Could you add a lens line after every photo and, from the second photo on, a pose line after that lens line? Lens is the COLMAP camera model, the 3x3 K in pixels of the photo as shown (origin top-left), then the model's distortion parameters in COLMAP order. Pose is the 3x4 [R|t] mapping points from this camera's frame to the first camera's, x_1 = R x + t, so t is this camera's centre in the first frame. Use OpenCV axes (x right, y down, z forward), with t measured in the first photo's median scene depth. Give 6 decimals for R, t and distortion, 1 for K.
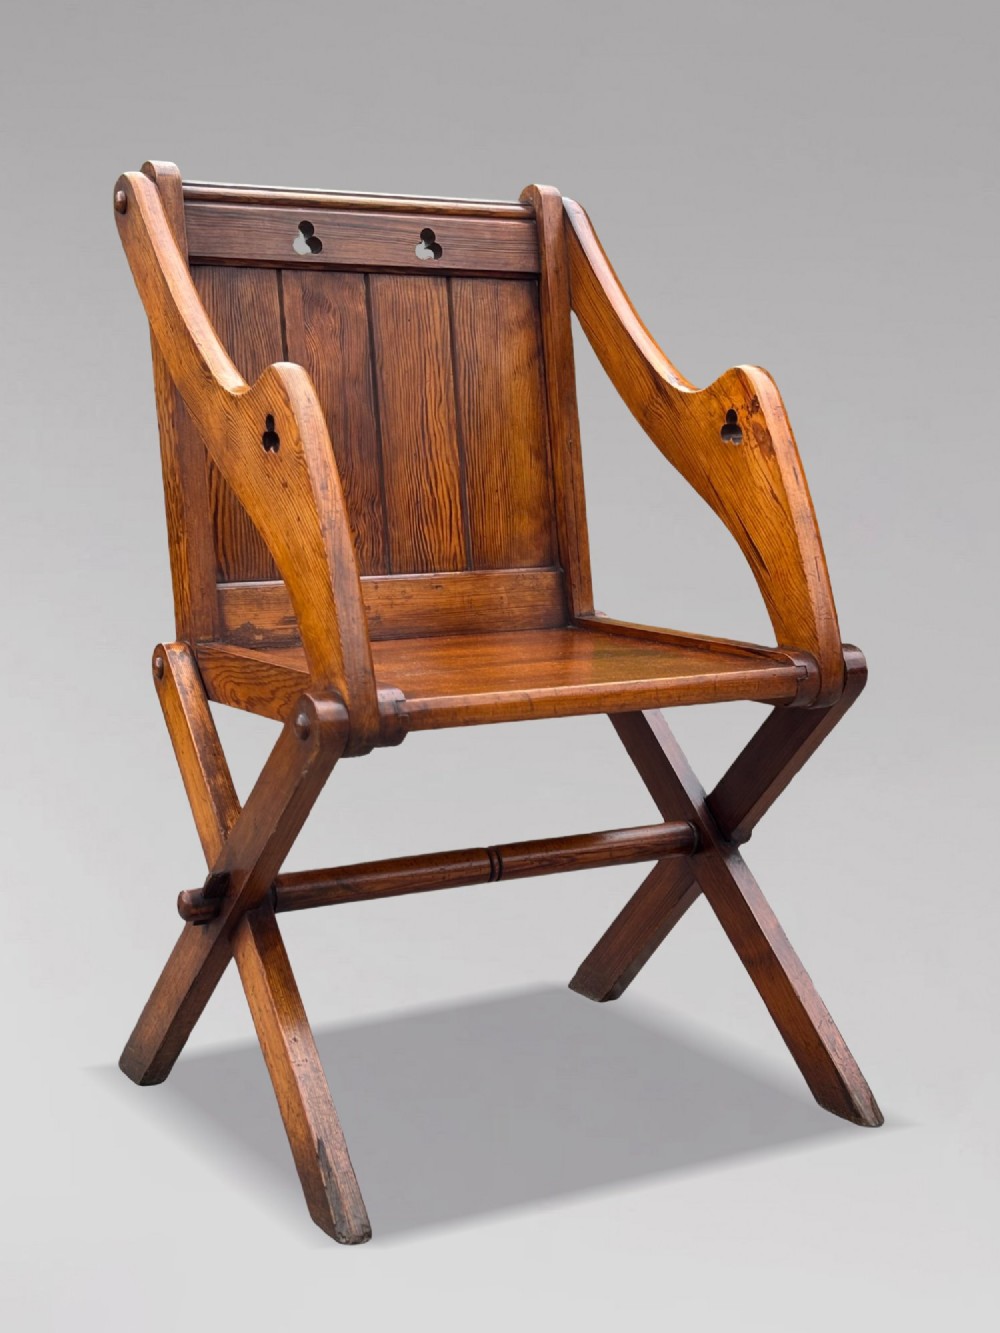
lens RADIAL K [[2093.2, 0, 503.6], [0, 2093.2, 685.2], [0, 0, 1]] dist [0.293698, -1.472660]
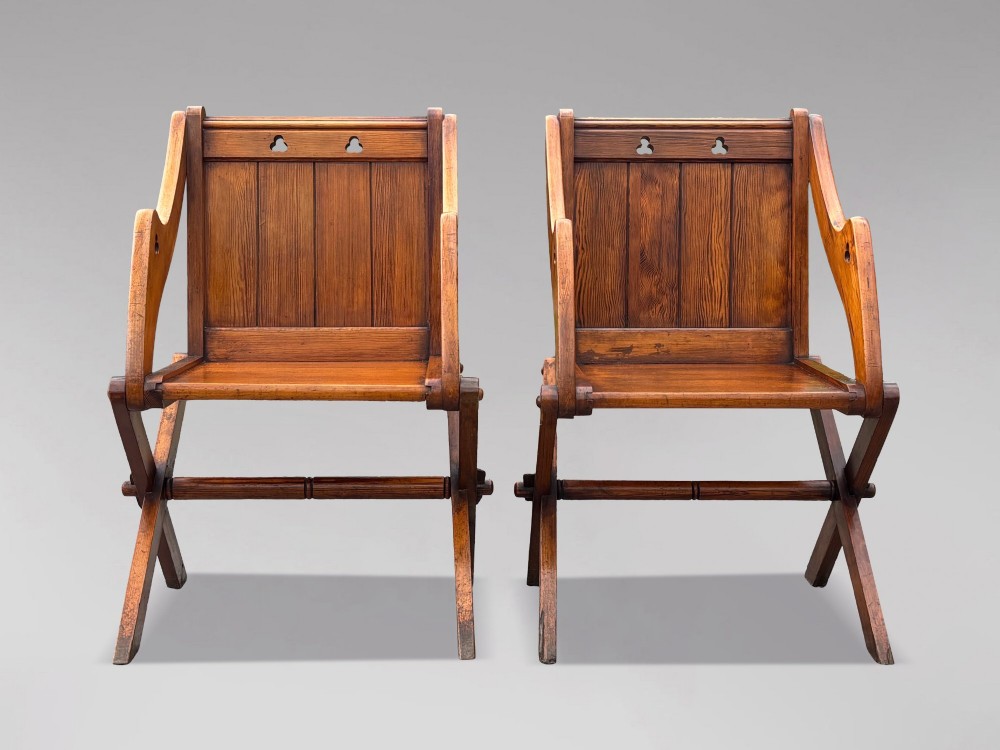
lens RADIAL K [[1501.1, 0, 500.0], [0, 1501.1, 375.0], [0, 0, 1]] dist [0.182996, -0.094586]
pose [[0.869709, 0.066160, -0.489110, 0.468682], [-0.071584, 0.997405, 0.007629, -0.011476], [0.488346, 0.028378, 0.872189, -0.216733]]
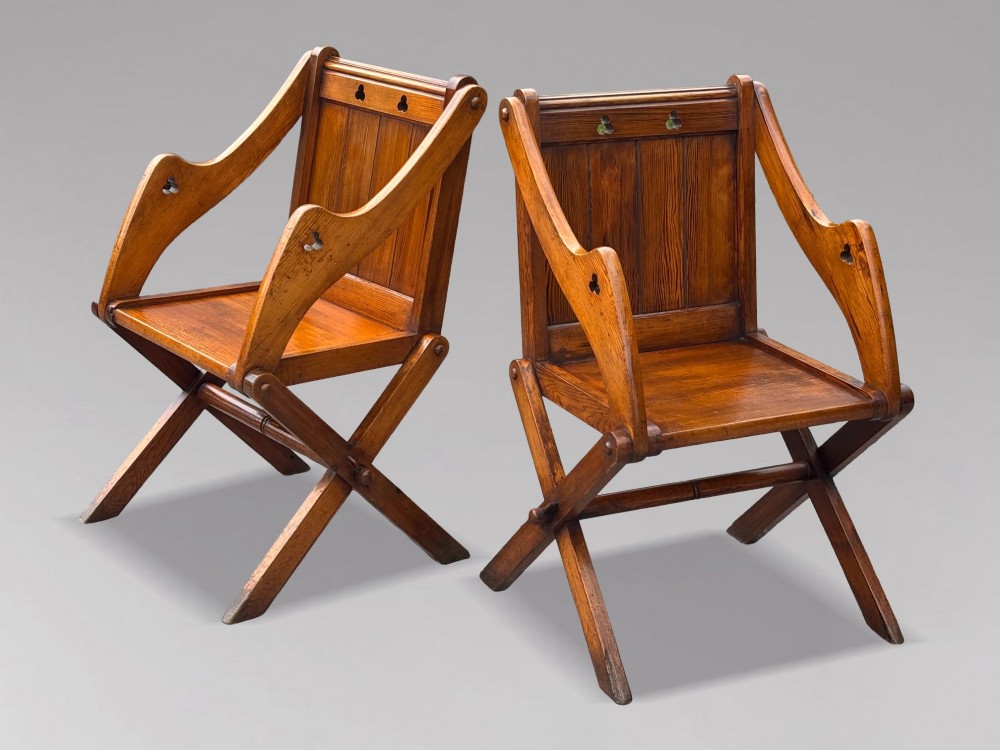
lens RADIAL K [[1833.9, 0, 473.5], [0, 1833.9, 375.8], [0, 0, 1]] dist [0.170206, -0.524284]
pose [[0.996025, 0.048951, -0.074425, -0.080031], [-0.034519, 0.982298, 0.184115, -0.290185], [0.082120, -0.180814, 0.980083, -0.535239]]
